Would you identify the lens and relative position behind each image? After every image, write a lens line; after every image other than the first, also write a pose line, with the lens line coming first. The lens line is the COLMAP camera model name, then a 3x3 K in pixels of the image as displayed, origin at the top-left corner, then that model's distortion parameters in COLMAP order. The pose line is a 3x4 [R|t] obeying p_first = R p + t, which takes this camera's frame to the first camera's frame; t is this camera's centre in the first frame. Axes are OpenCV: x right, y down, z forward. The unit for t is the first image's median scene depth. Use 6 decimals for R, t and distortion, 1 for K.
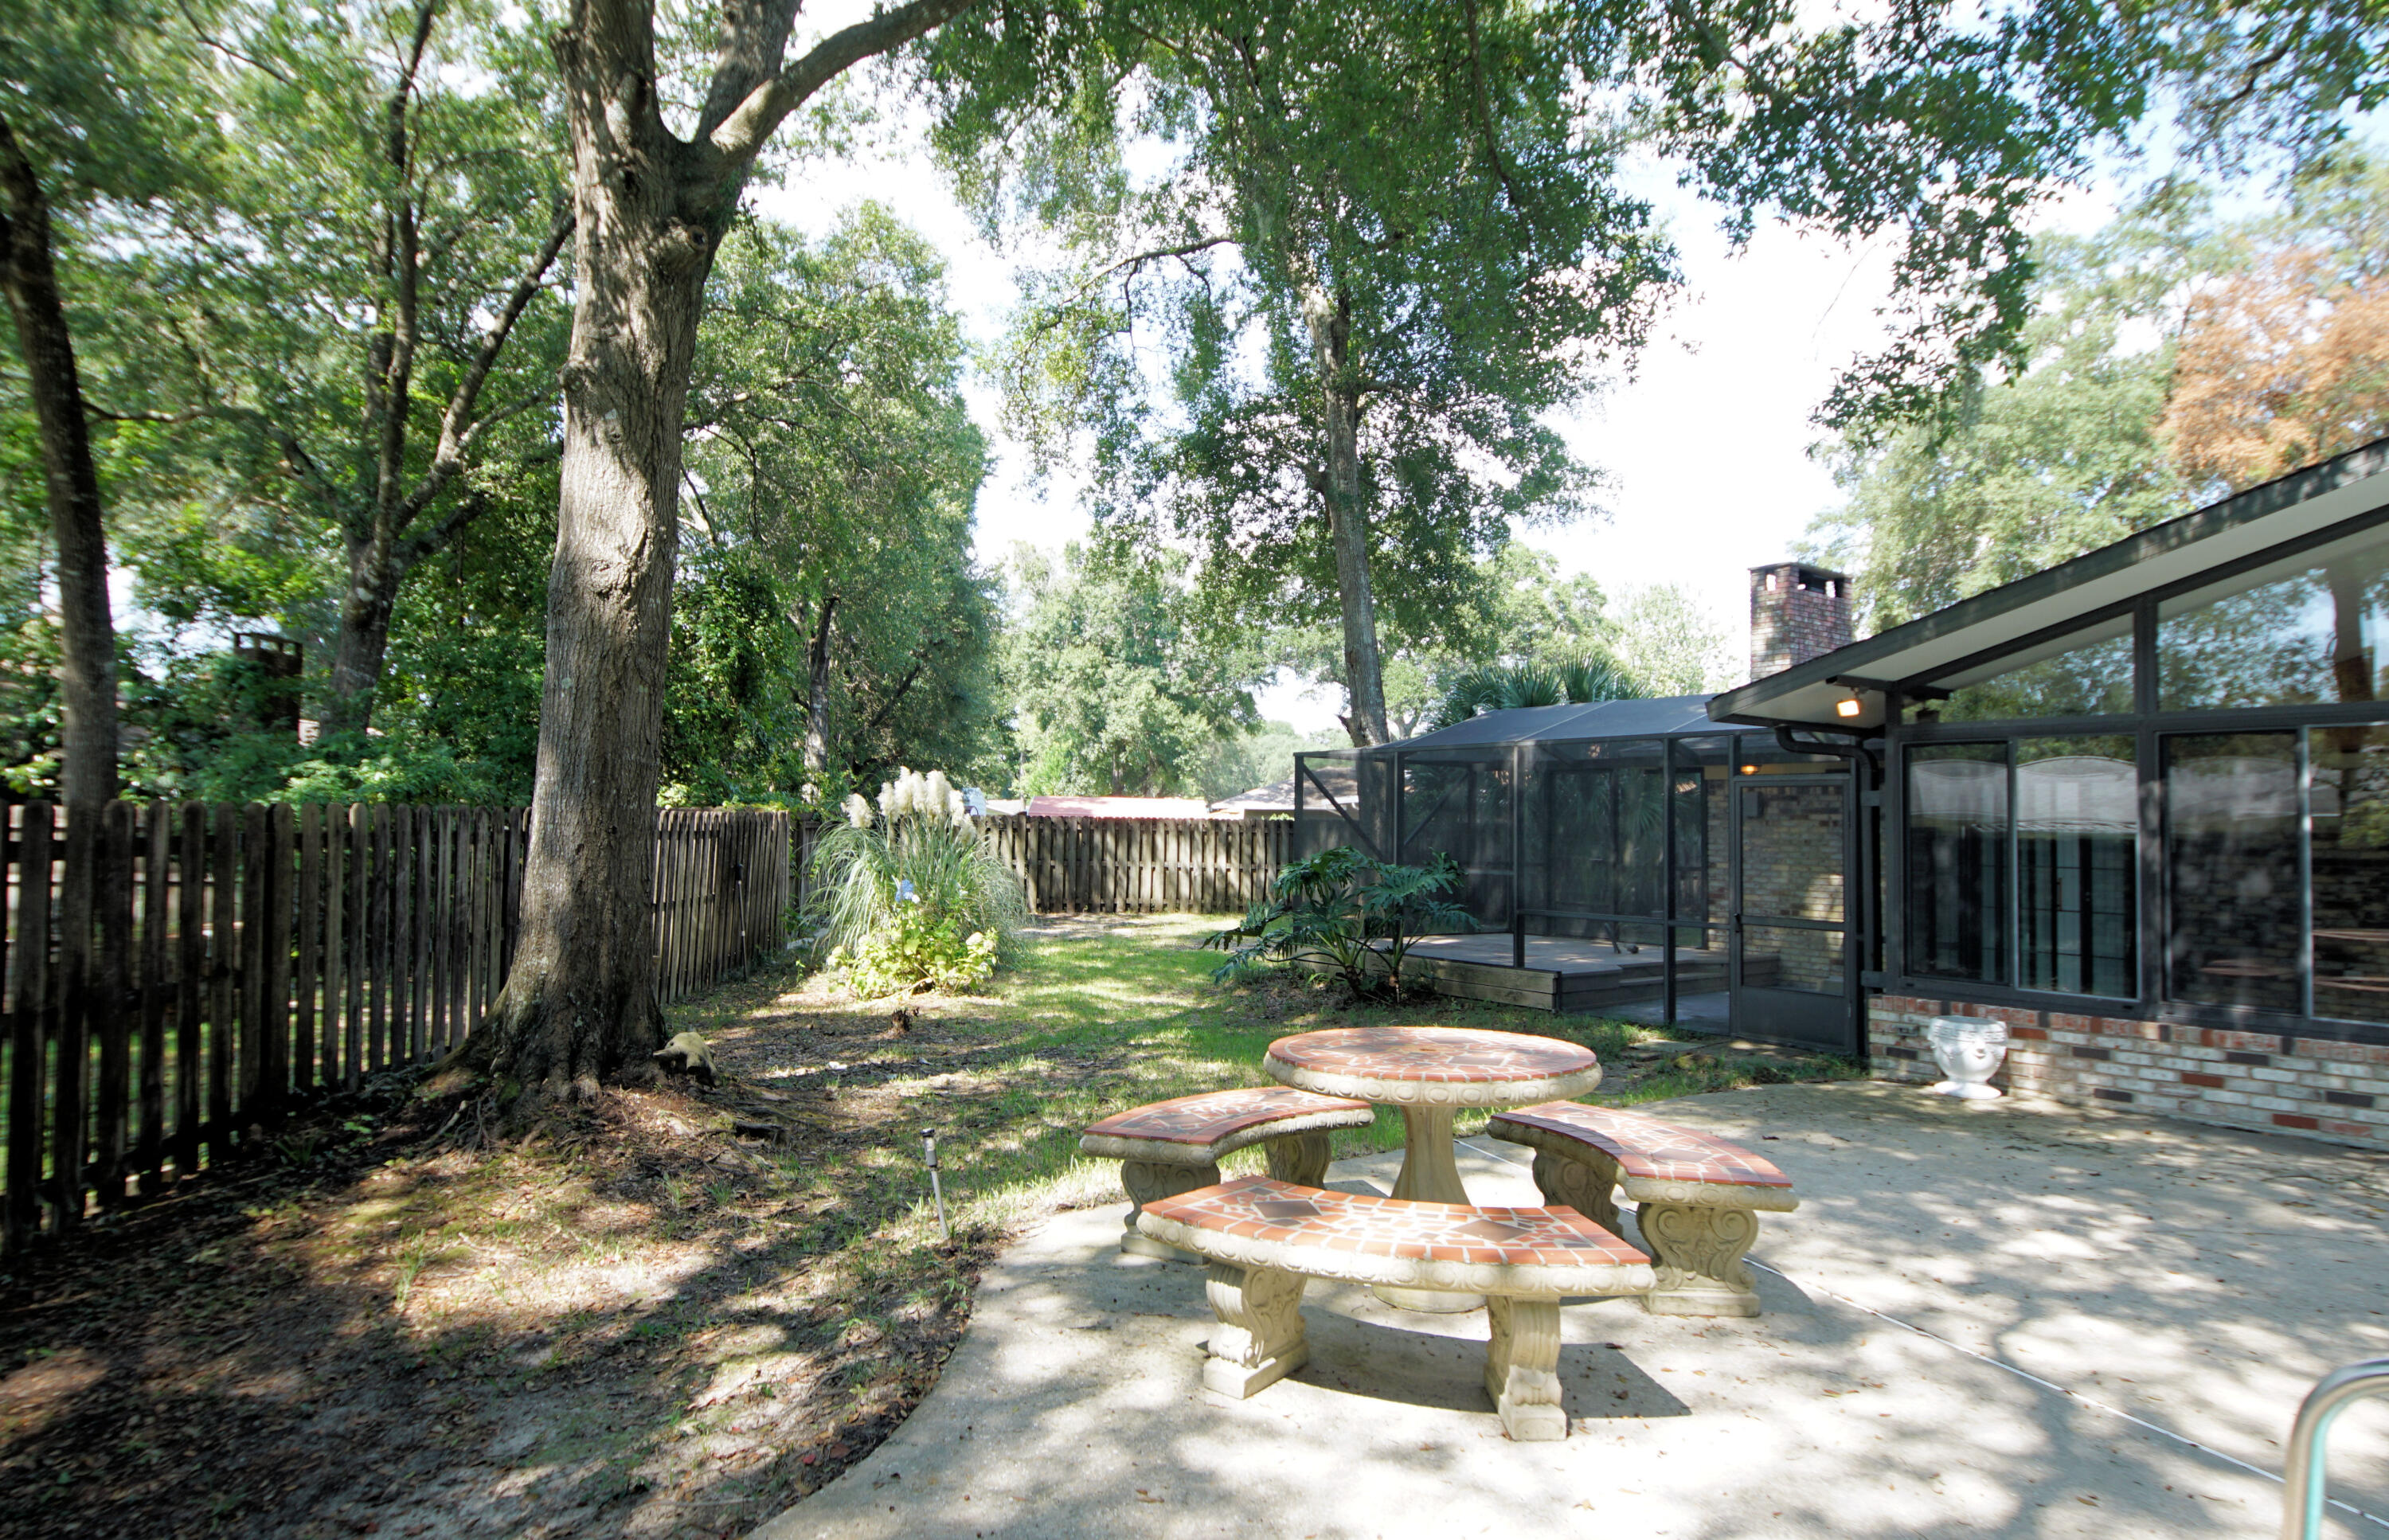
lens RADIAL K [[1309.9, 0, 1194.5], [0, 1309.9, 770.0], [0, 0, 1]] dist [0.000057, -0.000078]
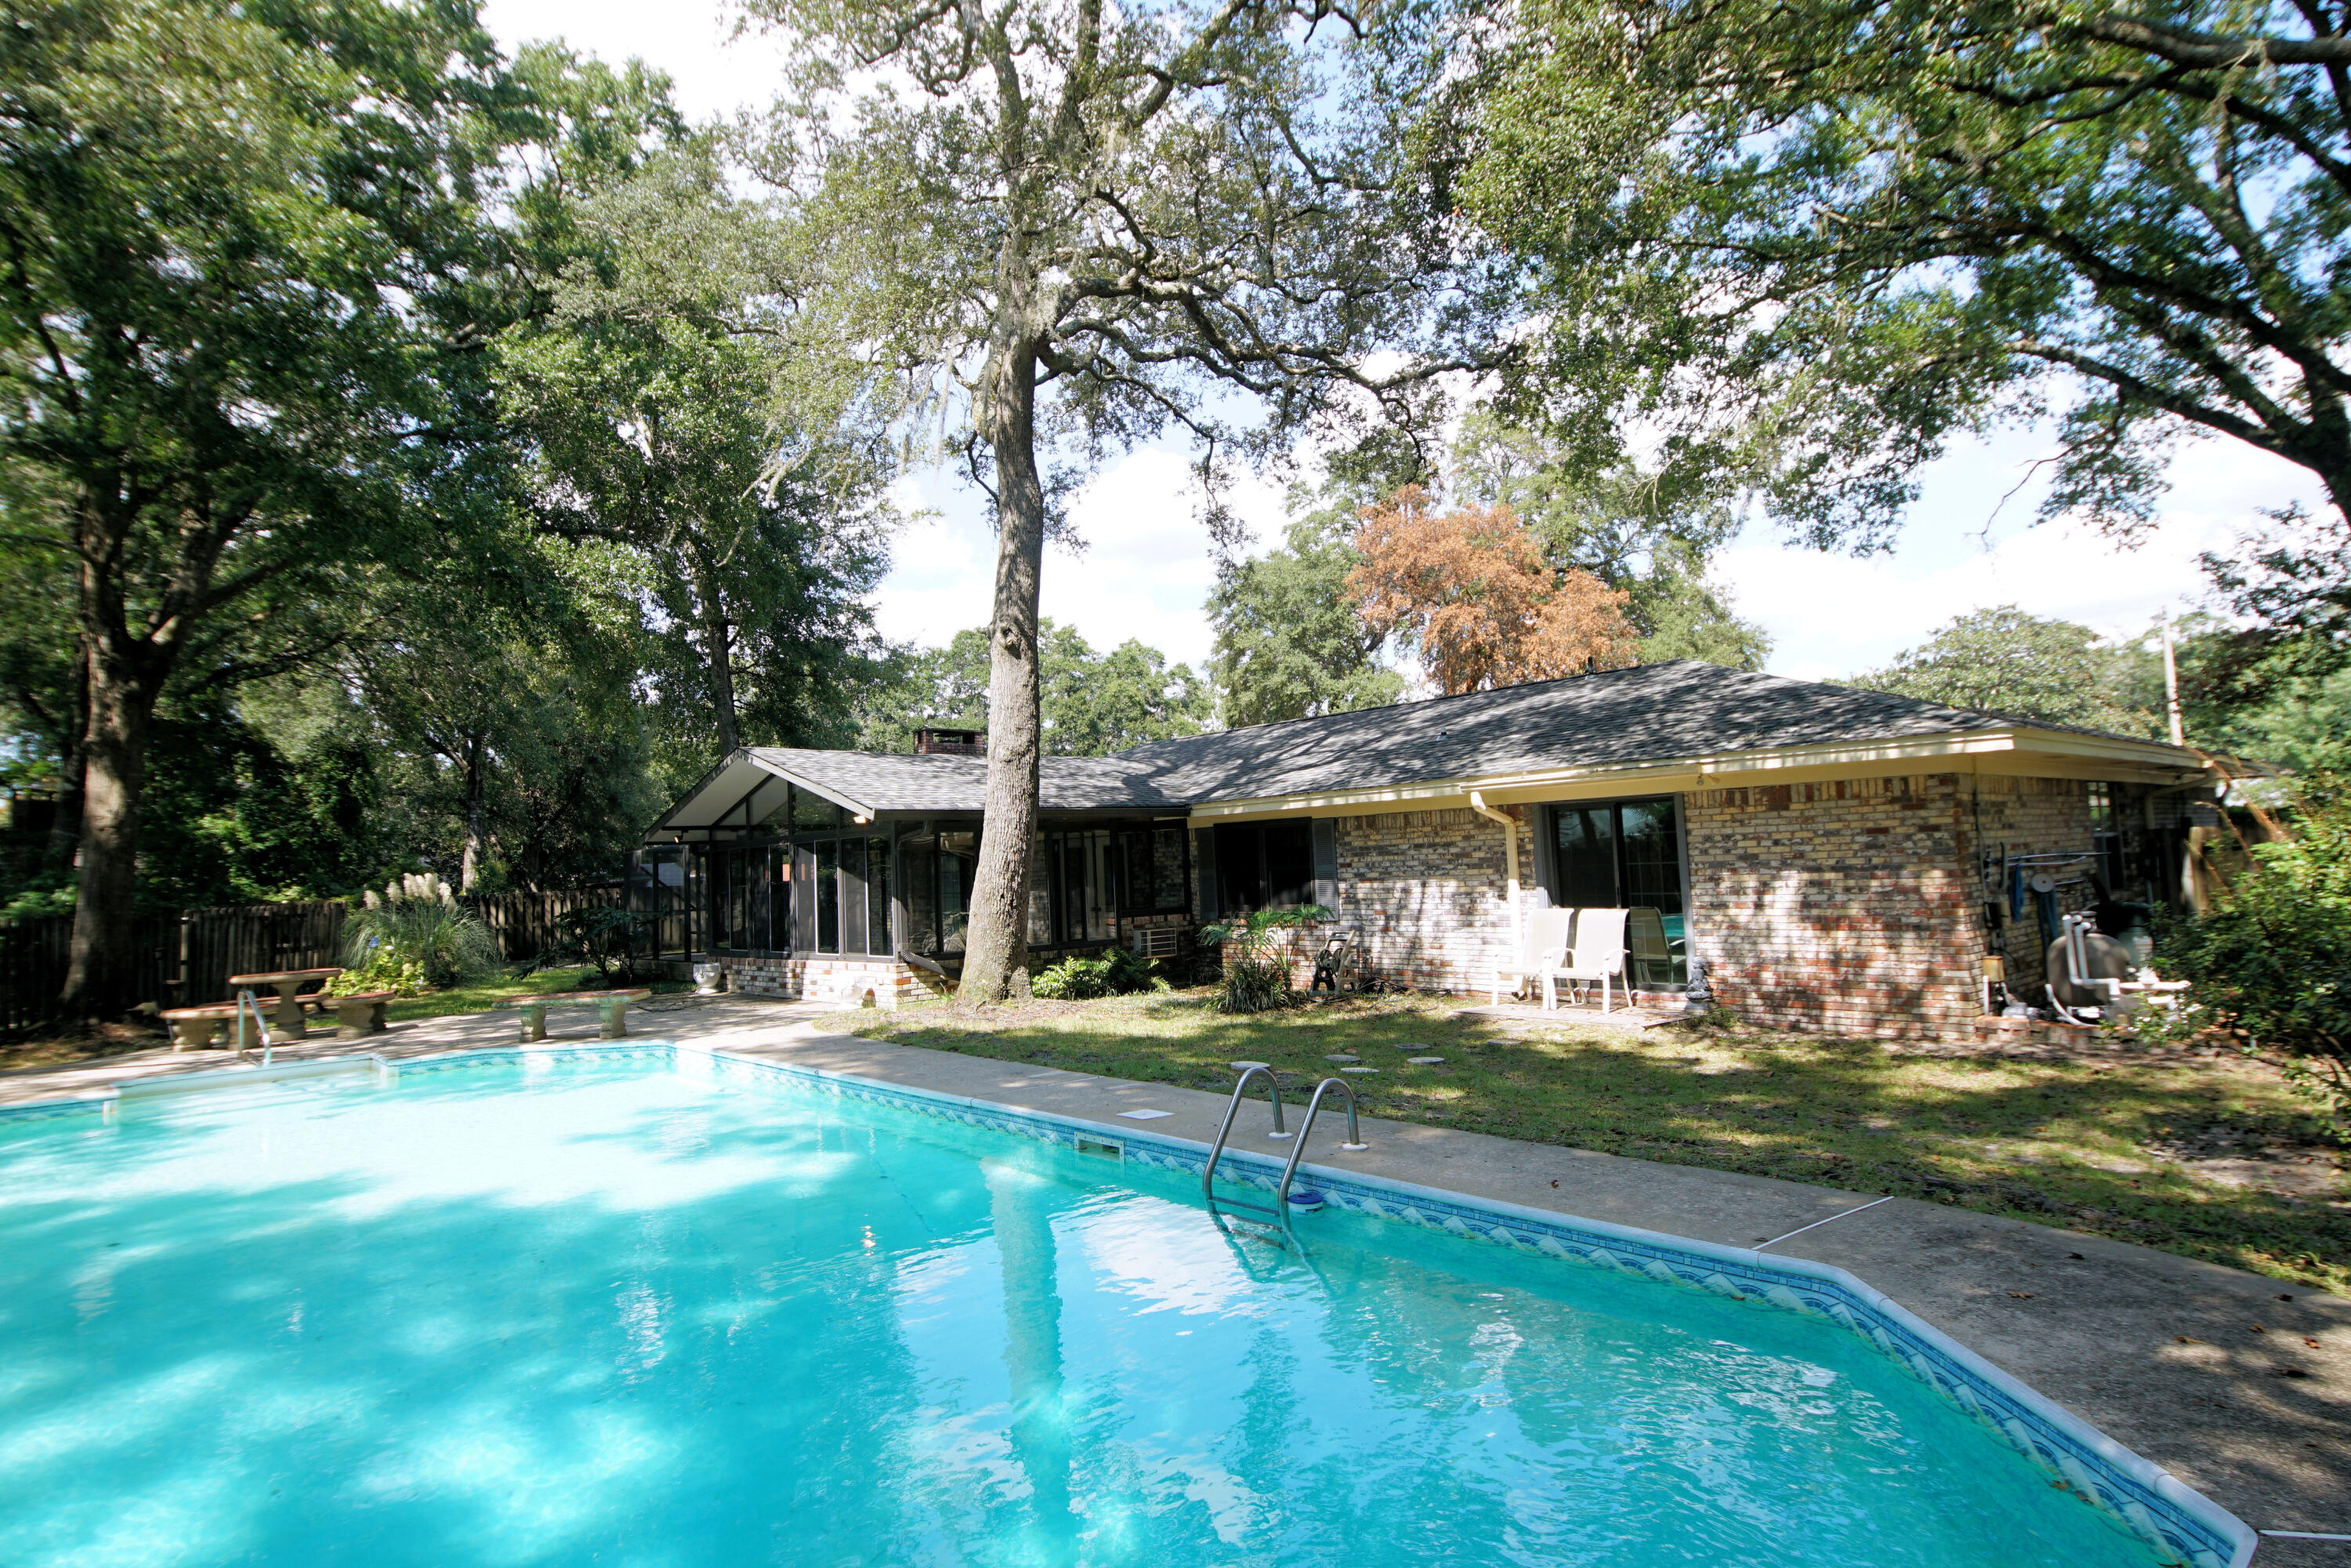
lens RADIAL K [[1254.4, 0, 1154.5], [0, 1254.4, 773.3], [0, 0, 1]] dist [0.037810, -0.034694]
pose [[0.995602, -0.044543, 0.082422, 1.328608], [0.047345, 0.998355, -0.032351, -0.065251], [-0.080846, 0.036111, 0.996072, -1.551647]]
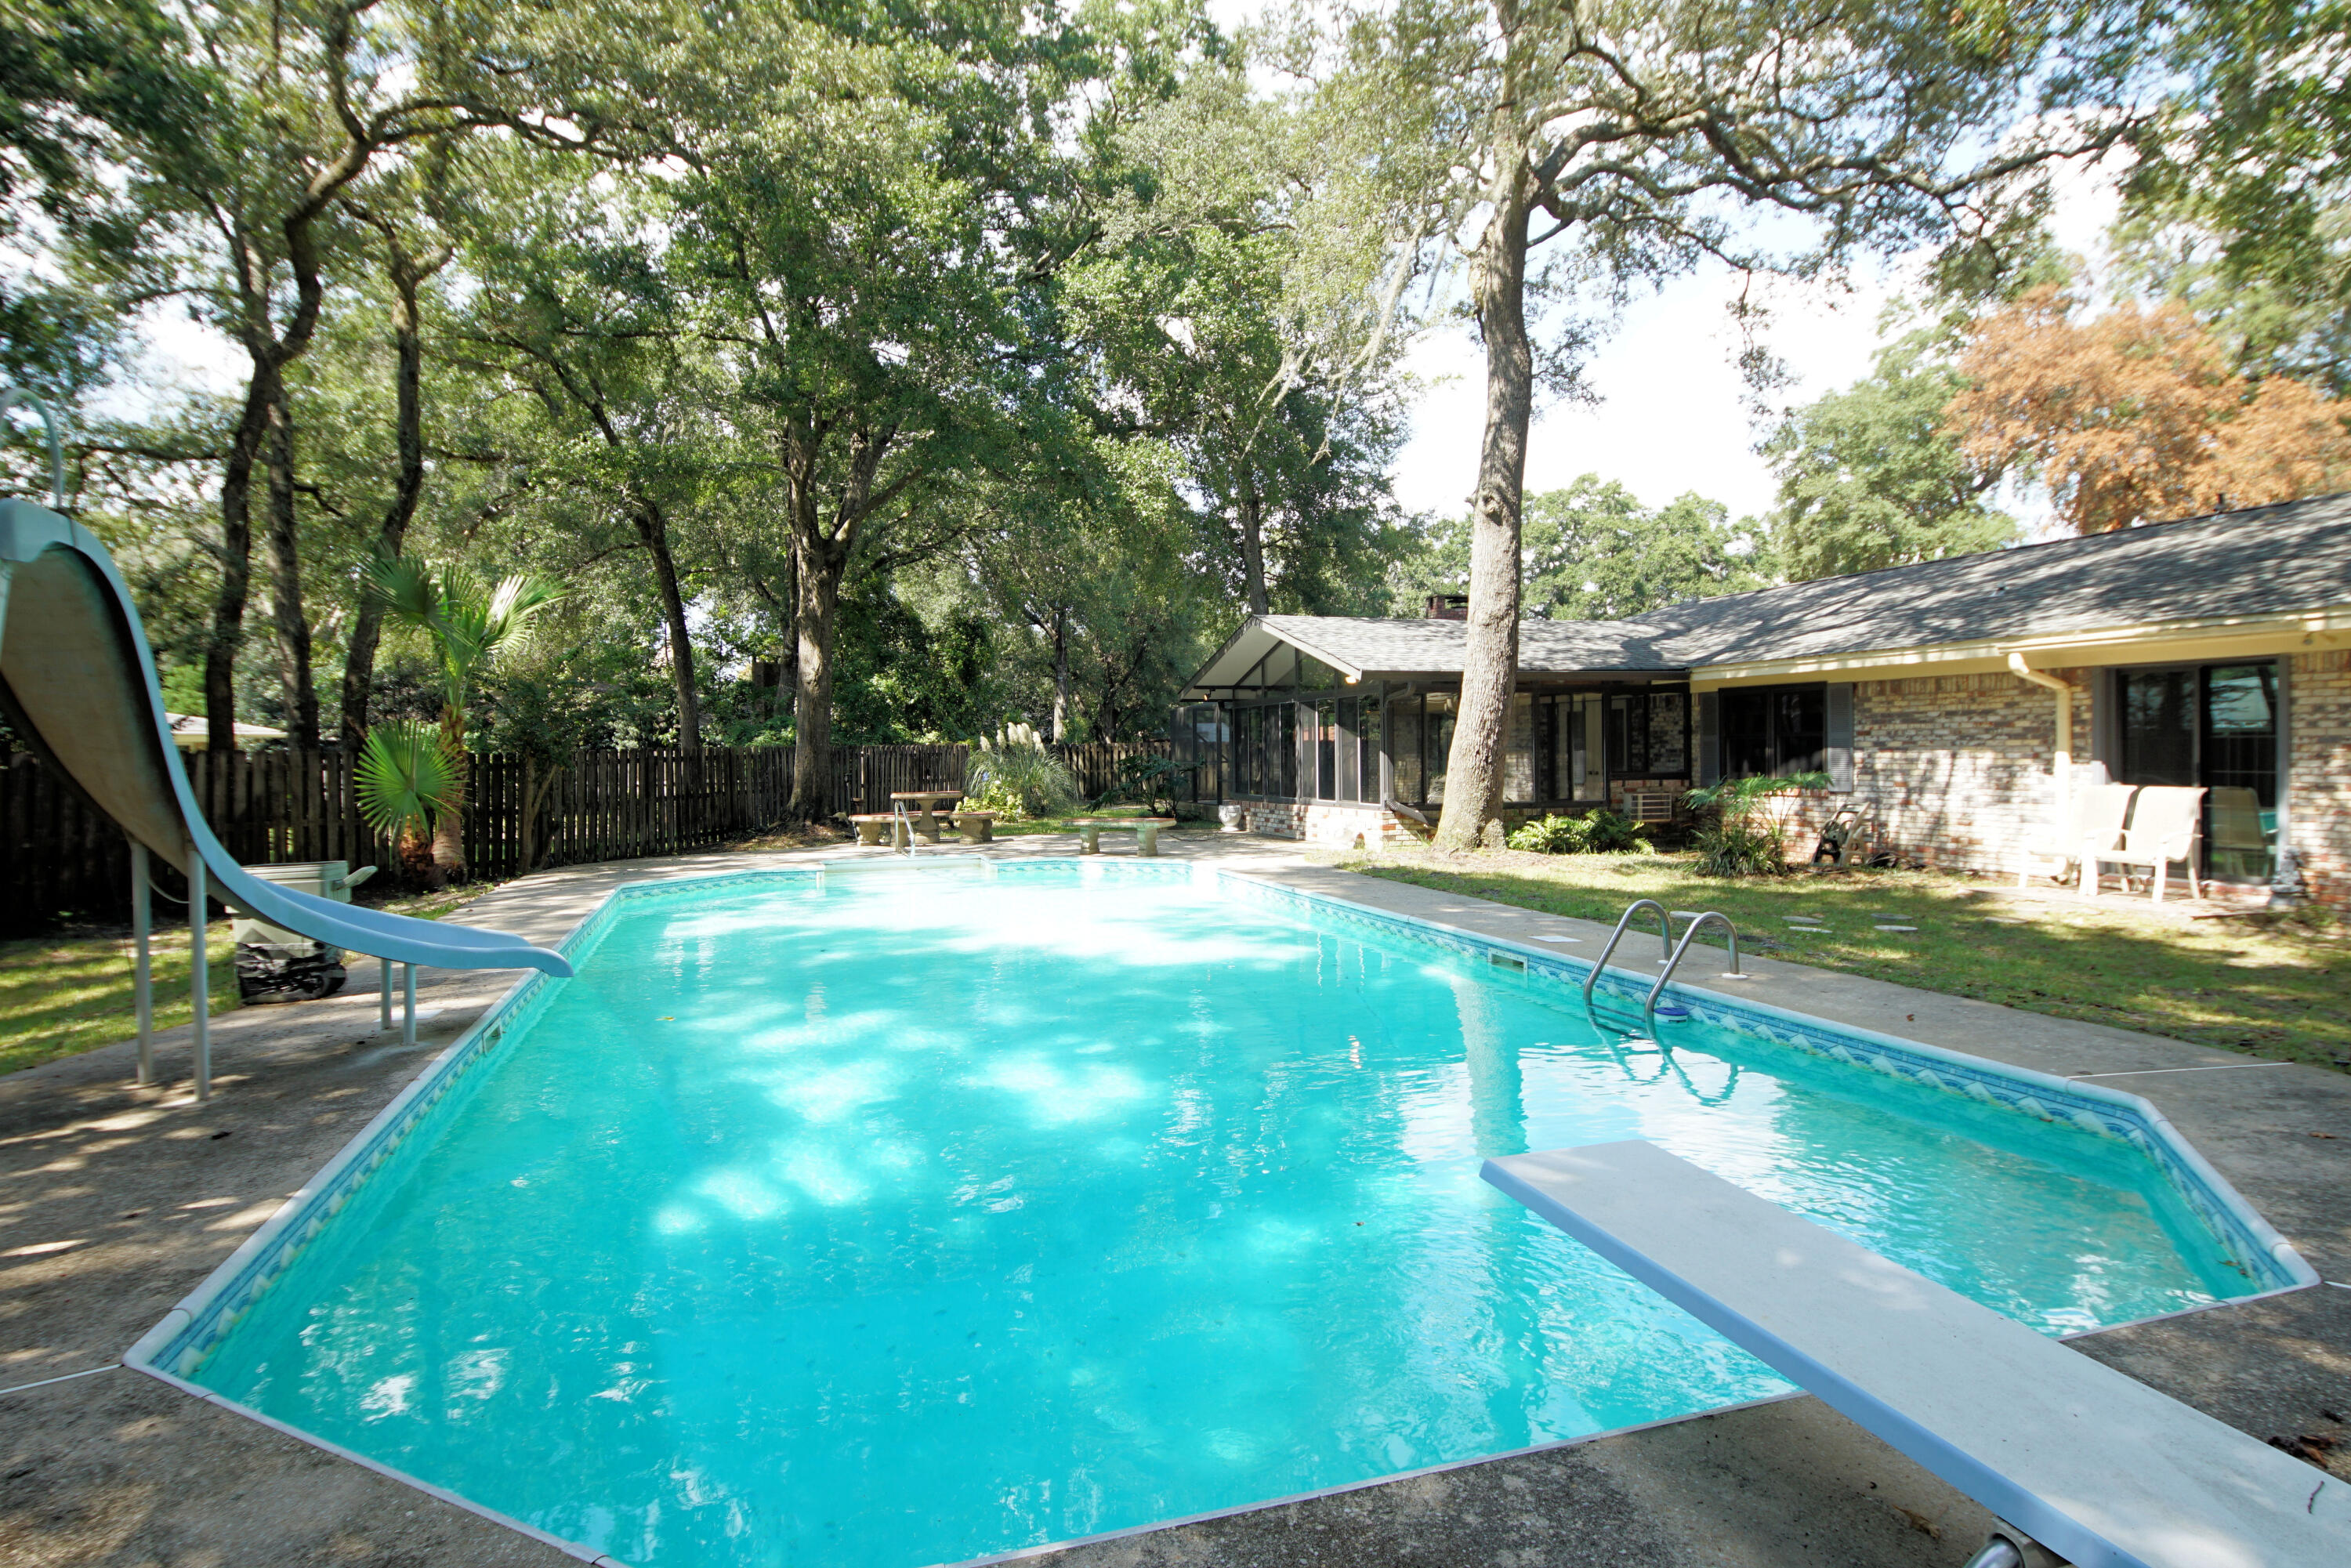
lens RADIAL K [[1254.4, 0, 1154.5], [0, 1254.4, 773.3], [0, 0, 1]] dist [0.037810, -0.034694]
pose [[0.940669, -0.013178, -0.339070, 1.446228], [0.033750, 0.997924, 0.054846, -0.047002], [0.337644, -0.063036, 0.939161, -1.721548]]
